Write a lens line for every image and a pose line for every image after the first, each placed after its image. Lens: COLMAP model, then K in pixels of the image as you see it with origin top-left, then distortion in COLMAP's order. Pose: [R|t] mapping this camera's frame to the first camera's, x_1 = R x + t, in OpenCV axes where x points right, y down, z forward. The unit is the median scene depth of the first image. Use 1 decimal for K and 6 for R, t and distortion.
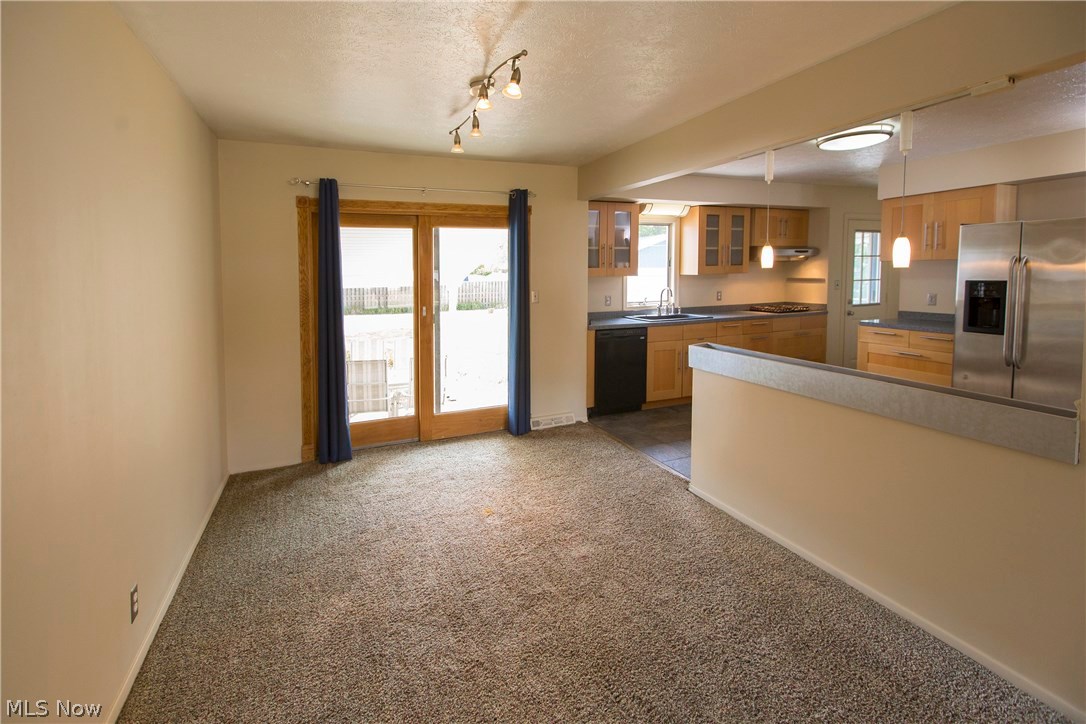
lens RADIAL K [[508.5, 0, 541.0], [0, 508.5, 295.1], [0, 0, 1]] dist [-0.002076, -0.000253]
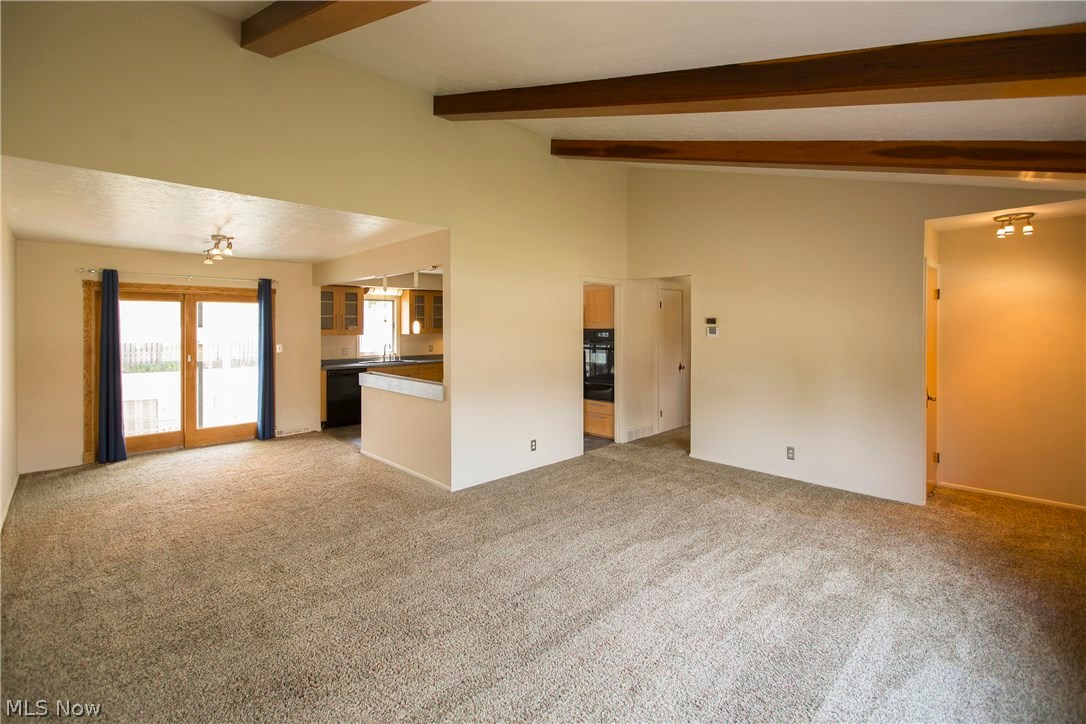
lens RADIAL K [[476.3, 0, 552.0], [0, 476.3, 336.5], [0, 0, 1]] dist [-0.001578, -0.000859]
pose [[0.924122, 0.000391, 0.382098, 0.212244], [0.013414, 0.999350, -0.033465, 0.028224], [-0.381863, 0.036052, 0.923516, -0.668932]]
